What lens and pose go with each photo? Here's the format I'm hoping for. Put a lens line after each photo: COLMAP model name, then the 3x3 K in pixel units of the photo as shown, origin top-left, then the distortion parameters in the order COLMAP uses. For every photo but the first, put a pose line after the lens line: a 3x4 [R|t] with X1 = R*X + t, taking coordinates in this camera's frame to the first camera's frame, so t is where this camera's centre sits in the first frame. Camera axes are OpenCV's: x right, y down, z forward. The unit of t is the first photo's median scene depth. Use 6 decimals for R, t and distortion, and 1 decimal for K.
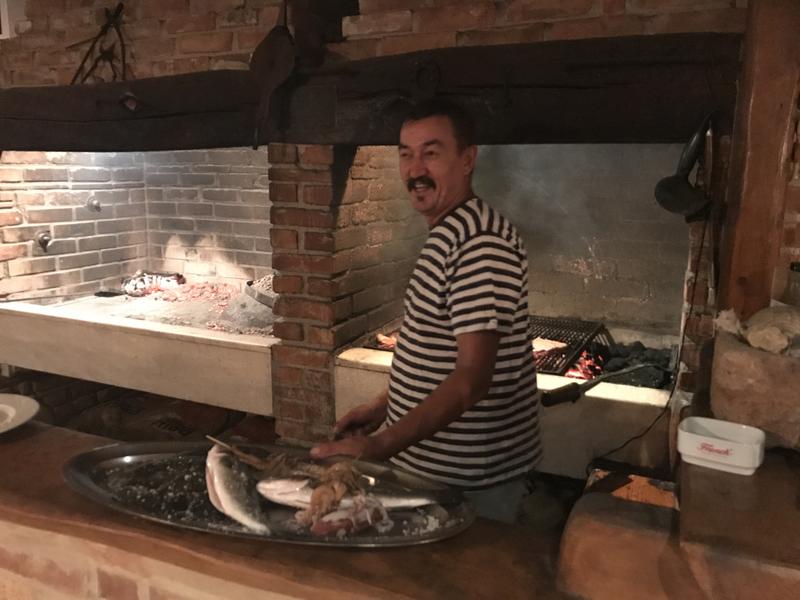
lens RADIAL K [[650.1, 0, 399.4], [0, 650.1, 300.9], [0, 0, 1]] dist [0.058830, 0.001466]
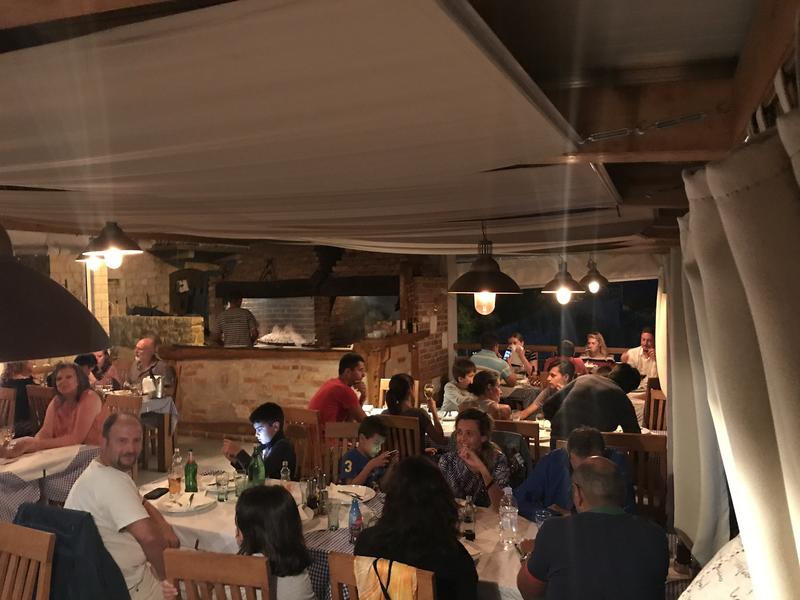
lens RADIAL K [[650.1, 0, 400.6], [0, 650.1, 300.1], [0, 0, 1]] dist [0.058830, 0.001466]
pose [[0.999625, -0.022601, -0.015448, 0.351841], [0.019471, 0.983630, -0.179146, 0.458007], [0.019244, 0.178778, 0.983701, -2.627909]]
